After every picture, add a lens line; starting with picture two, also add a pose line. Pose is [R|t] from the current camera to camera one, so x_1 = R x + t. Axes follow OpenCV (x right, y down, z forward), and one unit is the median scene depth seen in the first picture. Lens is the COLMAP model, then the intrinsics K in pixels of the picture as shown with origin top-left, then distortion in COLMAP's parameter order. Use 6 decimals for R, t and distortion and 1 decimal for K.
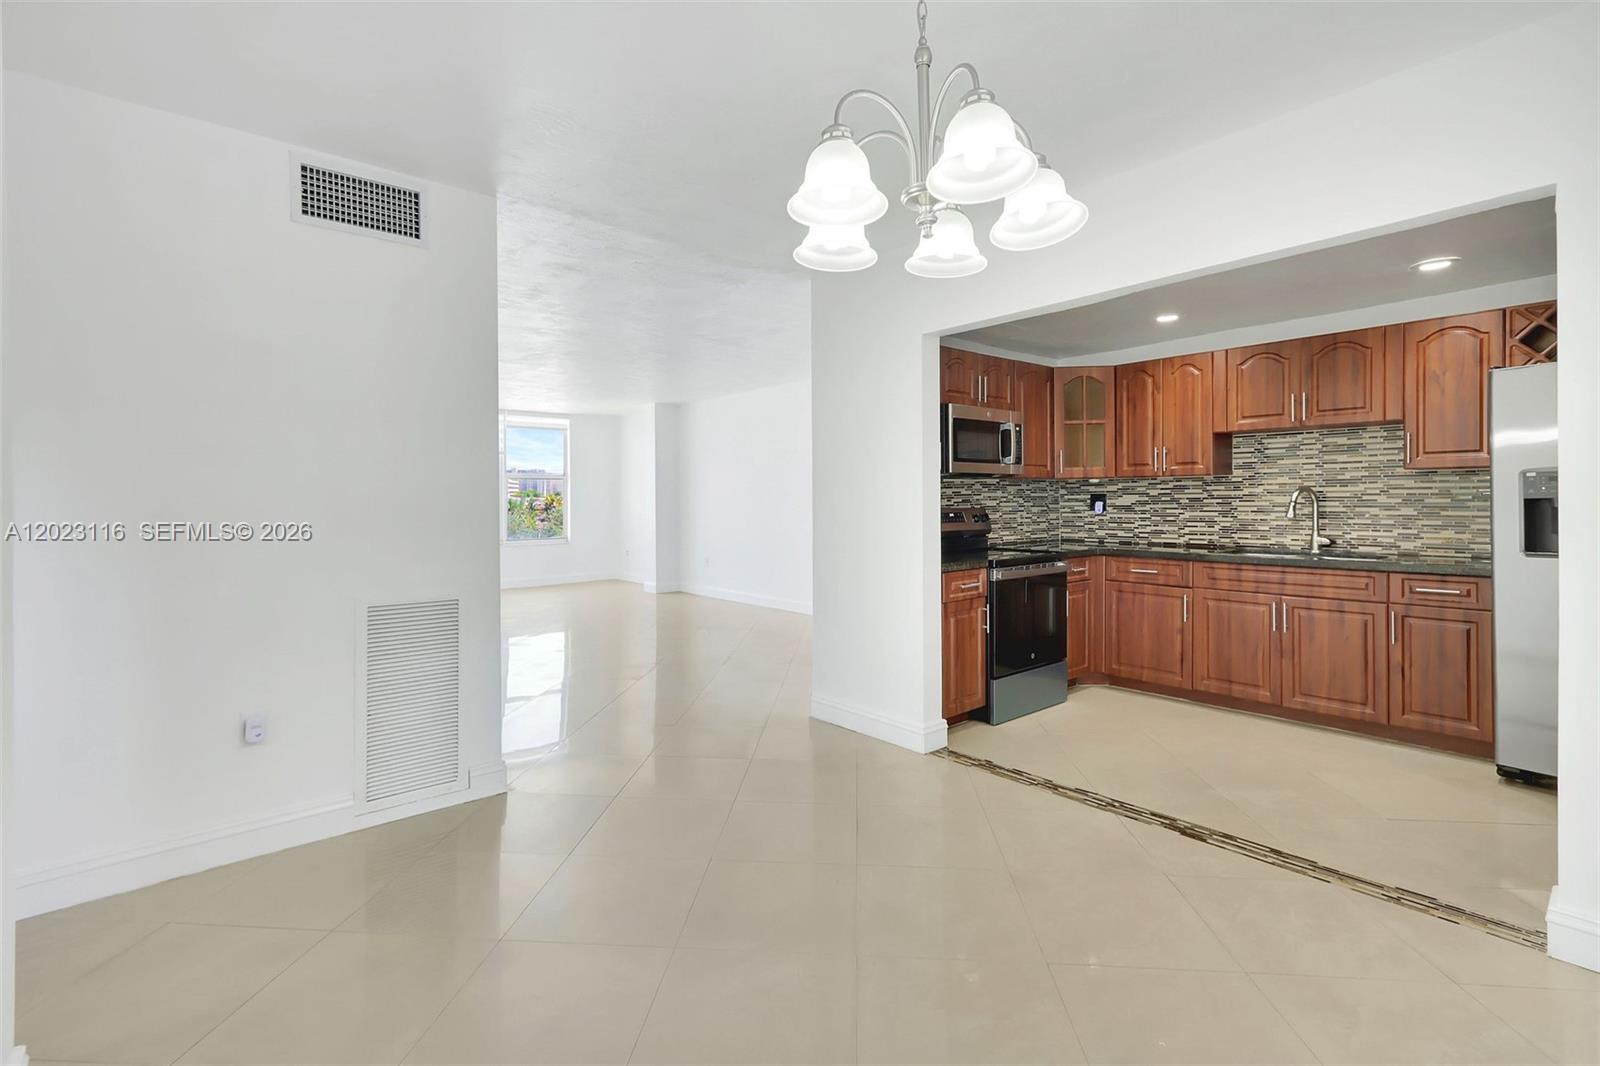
lens RADIAL K [[749.4, 0, 798.3], [0, 749.4, 522.1], [0, 0, 1]] dist [-0.013287, 0.000480]
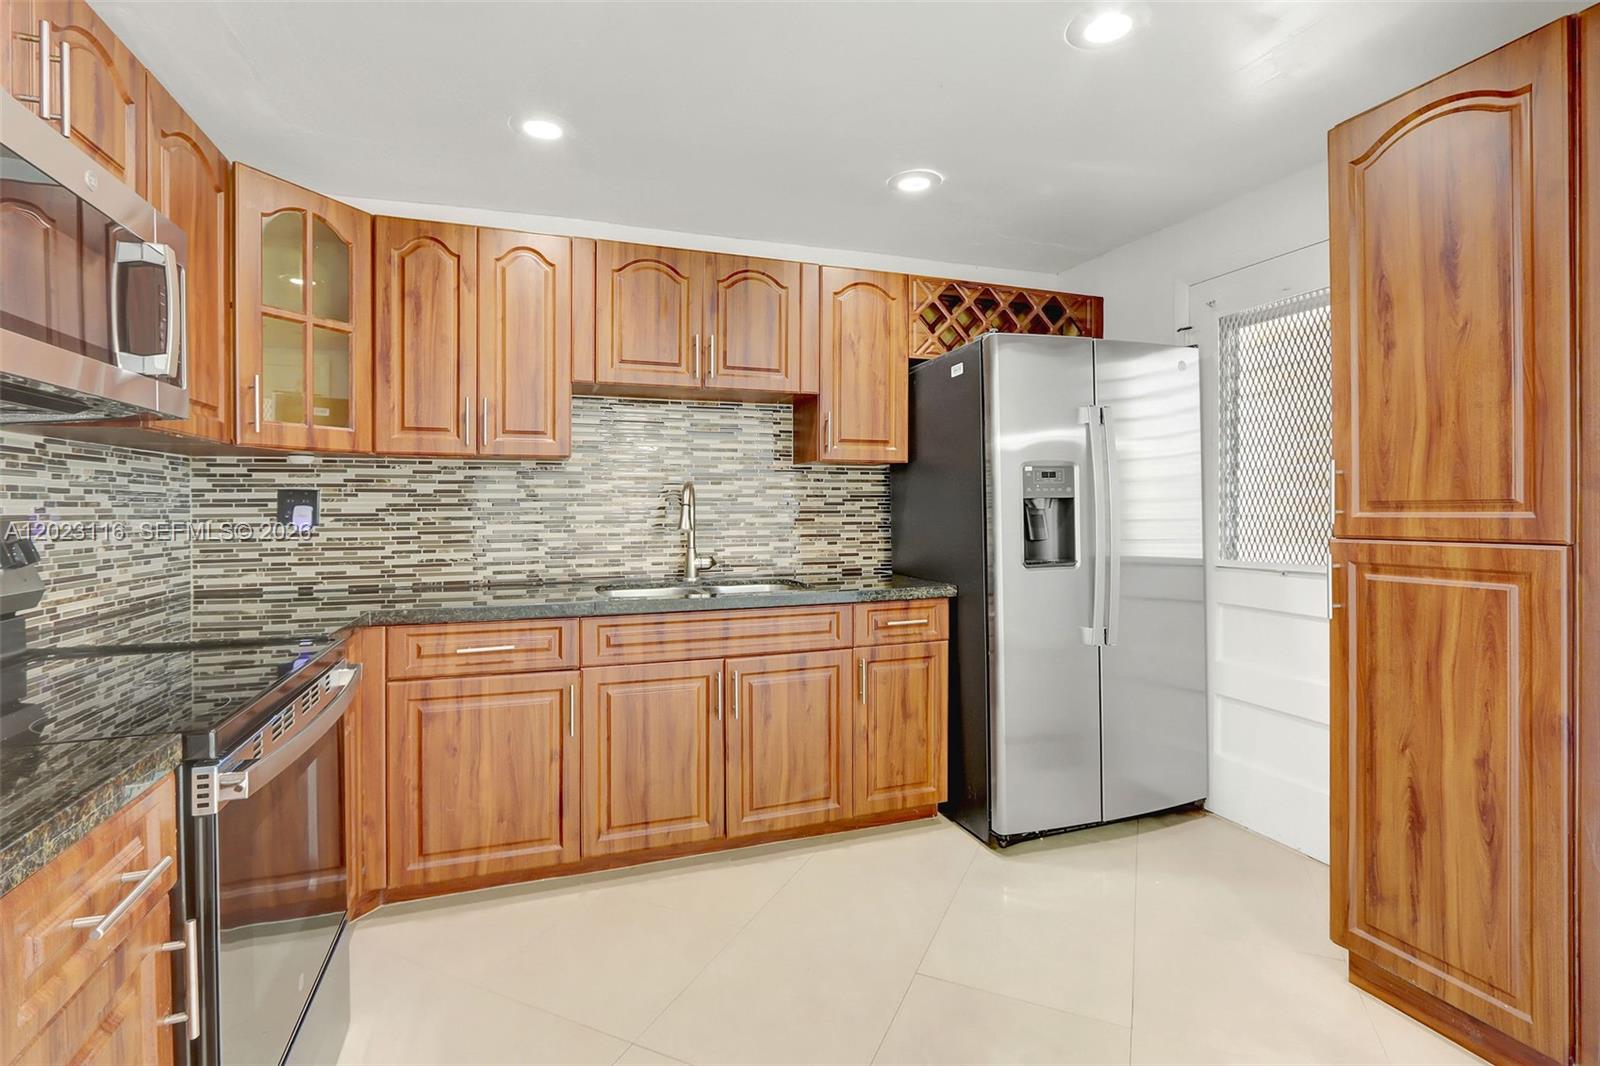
lens RADIAL K [[749.4, 0, 798.3], [0, 749.4, 522.1], [0, 0, 1]] dist [-0.013287, 0.000480]
pose [[0.356975, -0.014181, 0.934006, 0.089872], [0.029985, 0.999543, 0.003715, -0.011389], [-0.933633, 0.026680, 0.357237, 0.640298]]
